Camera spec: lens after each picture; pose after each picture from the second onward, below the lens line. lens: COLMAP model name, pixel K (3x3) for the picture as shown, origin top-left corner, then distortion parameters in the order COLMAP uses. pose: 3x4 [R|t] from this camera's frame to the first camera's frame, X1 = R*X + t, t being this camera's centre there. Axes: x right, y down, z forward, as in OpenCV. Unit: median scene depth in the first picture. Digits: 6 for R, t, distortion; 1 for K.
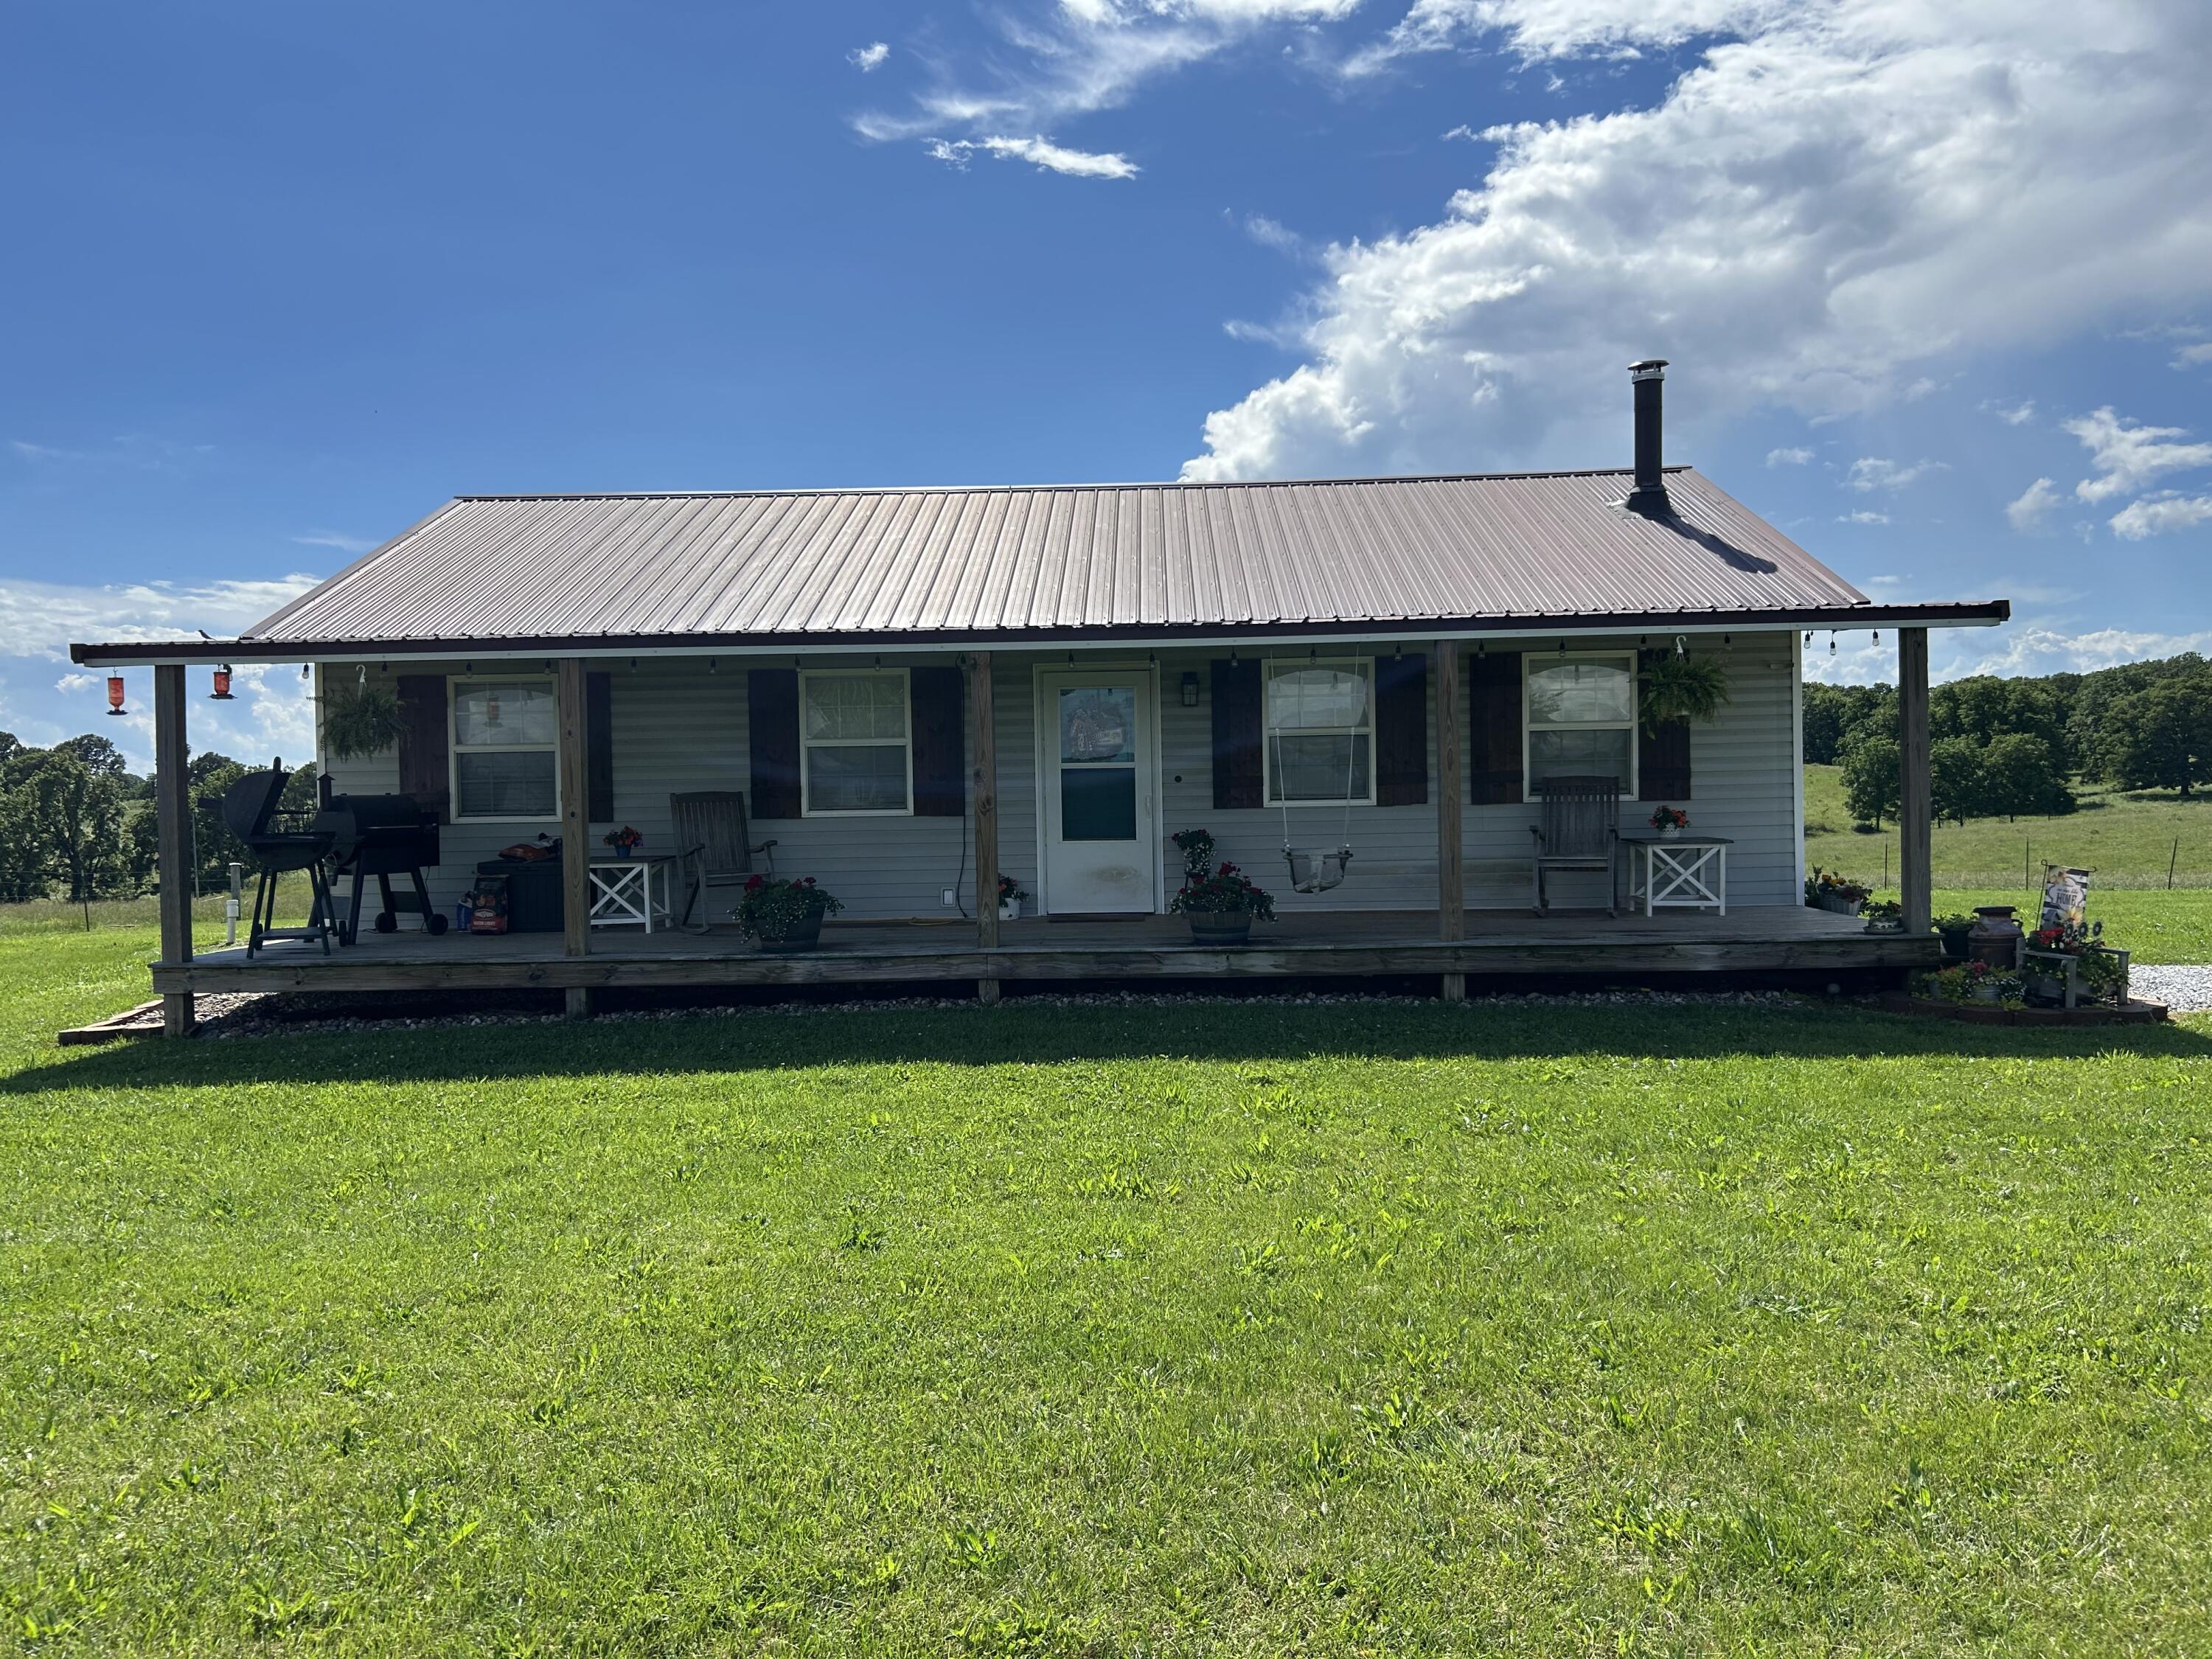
lens RADIAL K [[1668.0, 0, 1110.2], [0, 1668.0, 822.8], [0, 0, 1]] dist [0.024872, -0.020049]
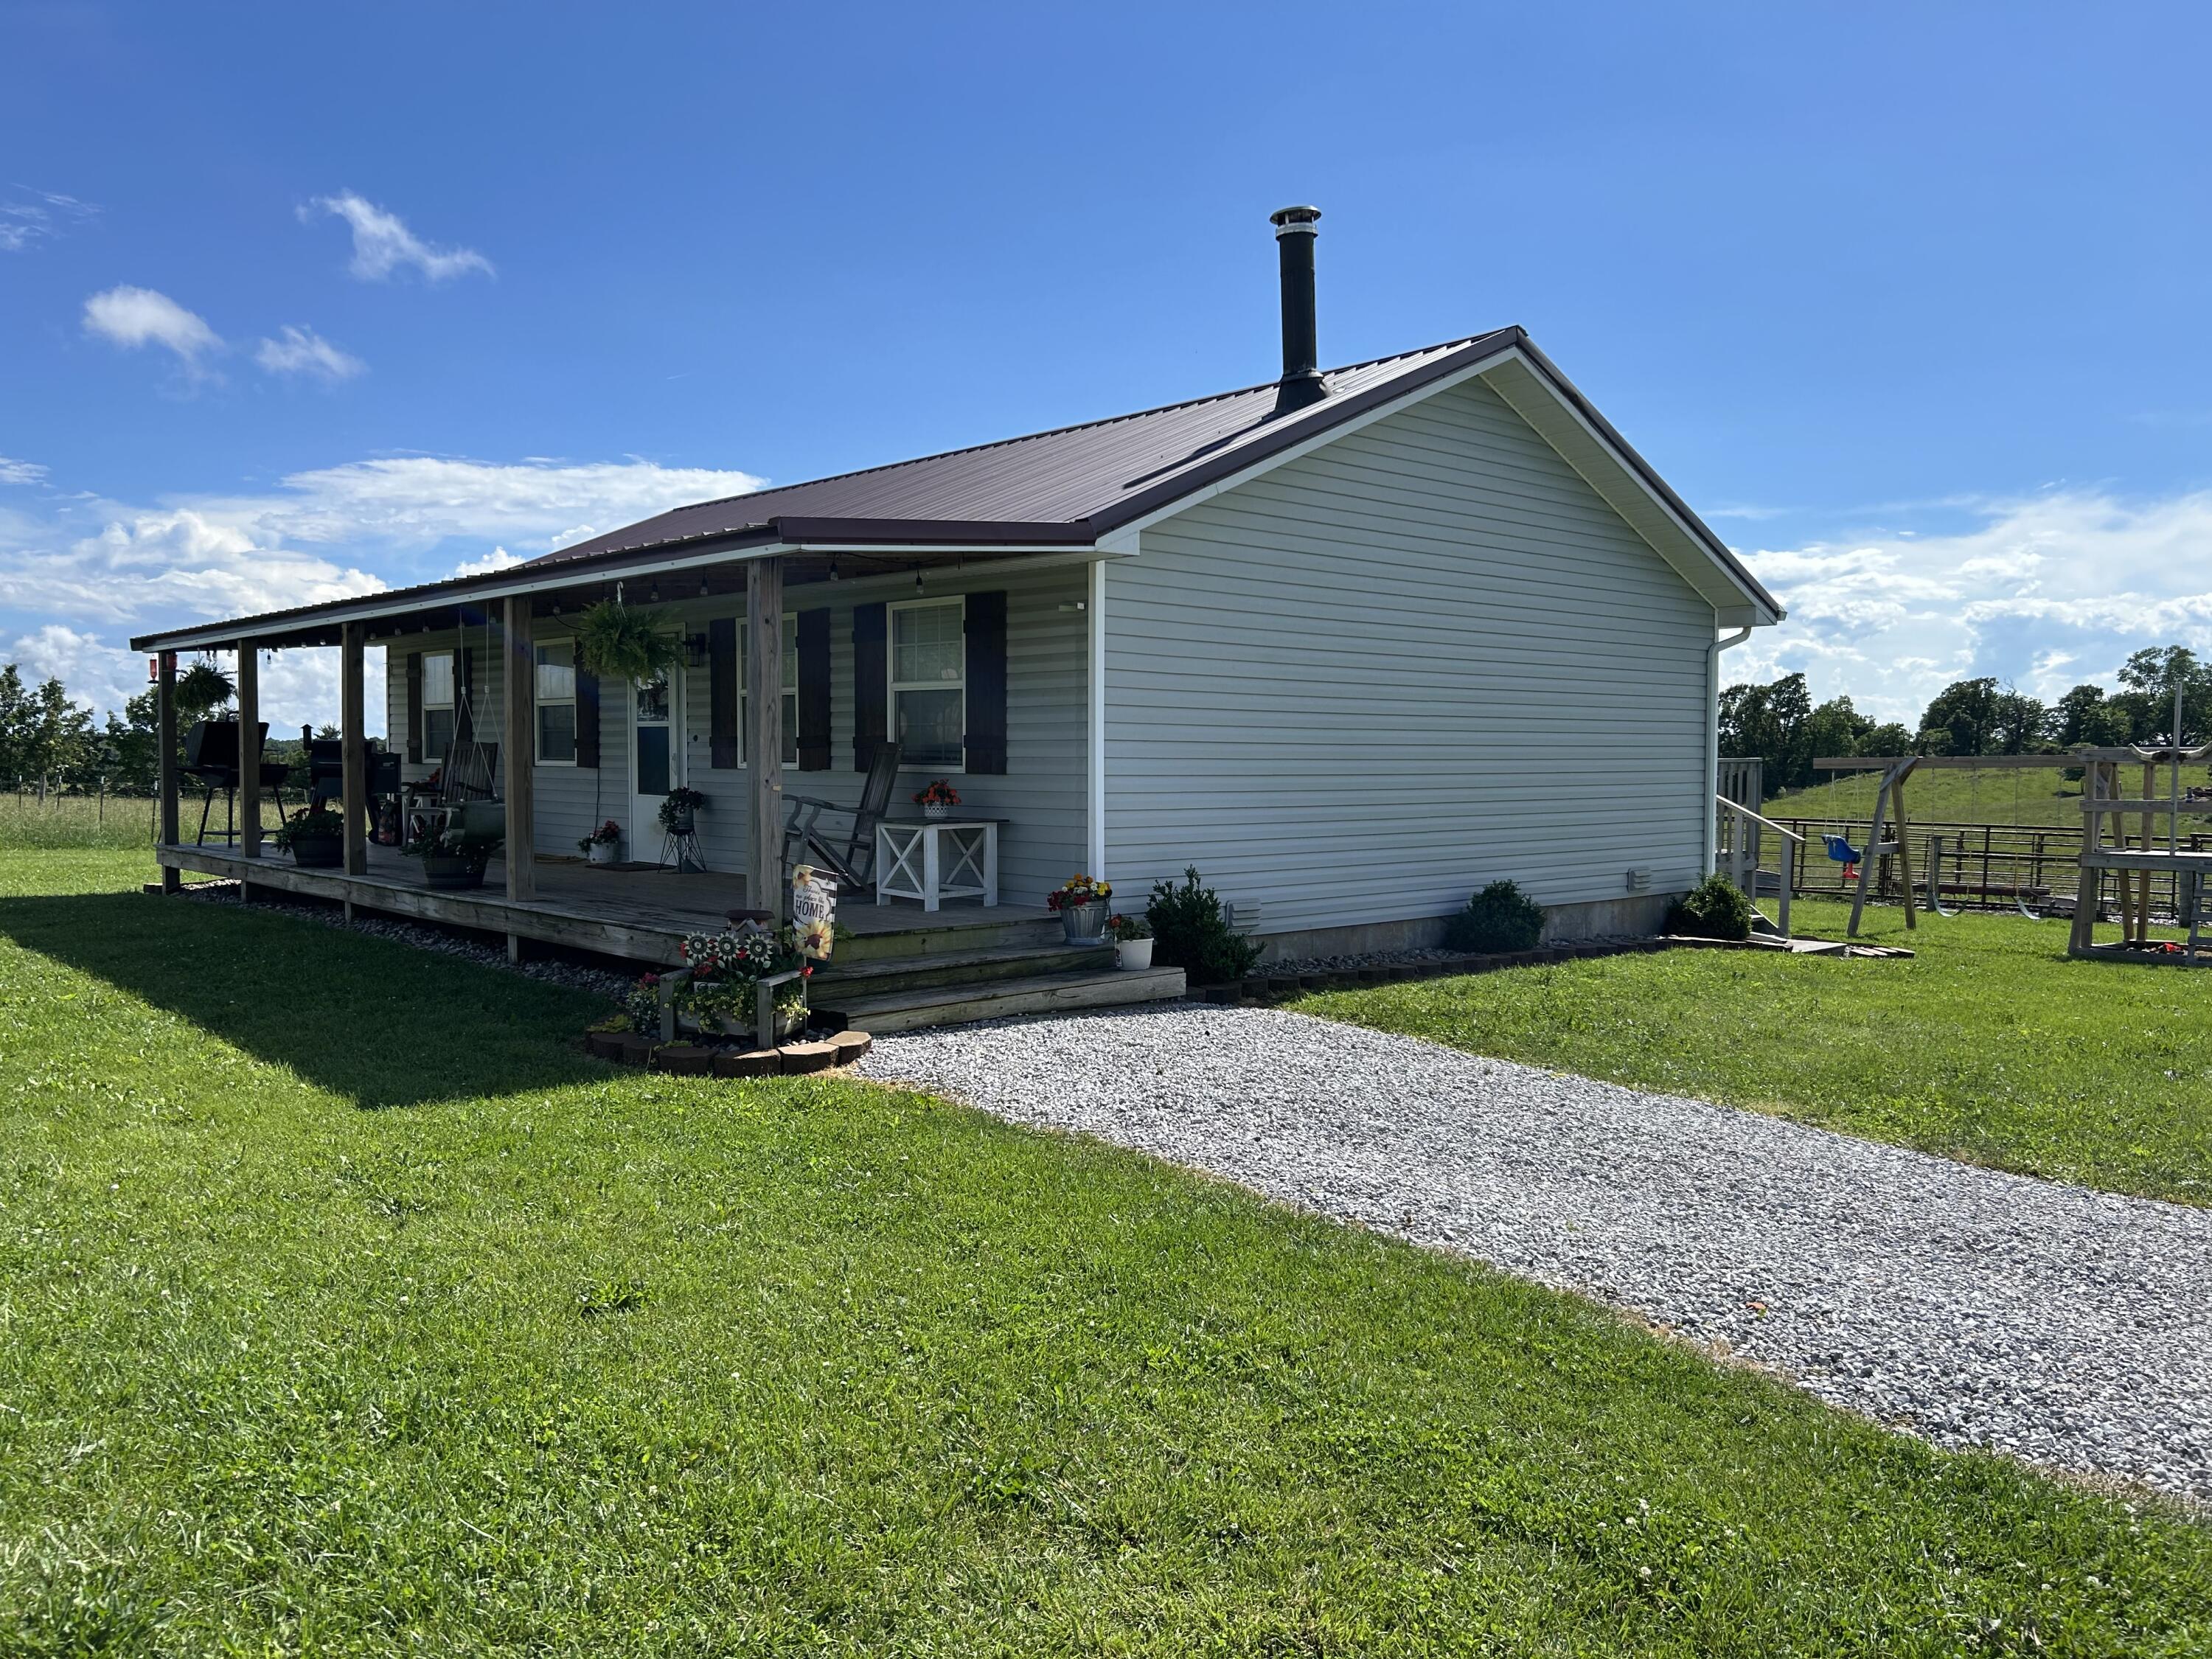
lens RADIAL K [[1675.9, 0, 1123.1], [0, 1675.9, 829.1], [0, 0, 1]] dist [0.065006, -0.073330]
pose [[0.718367, 0.054695, -0.693511, 0.966570], [-0.037820, 0.998501, 0.039572, -0.021656], [0.694635, -0.002199, 0.719359, 0.441108]]
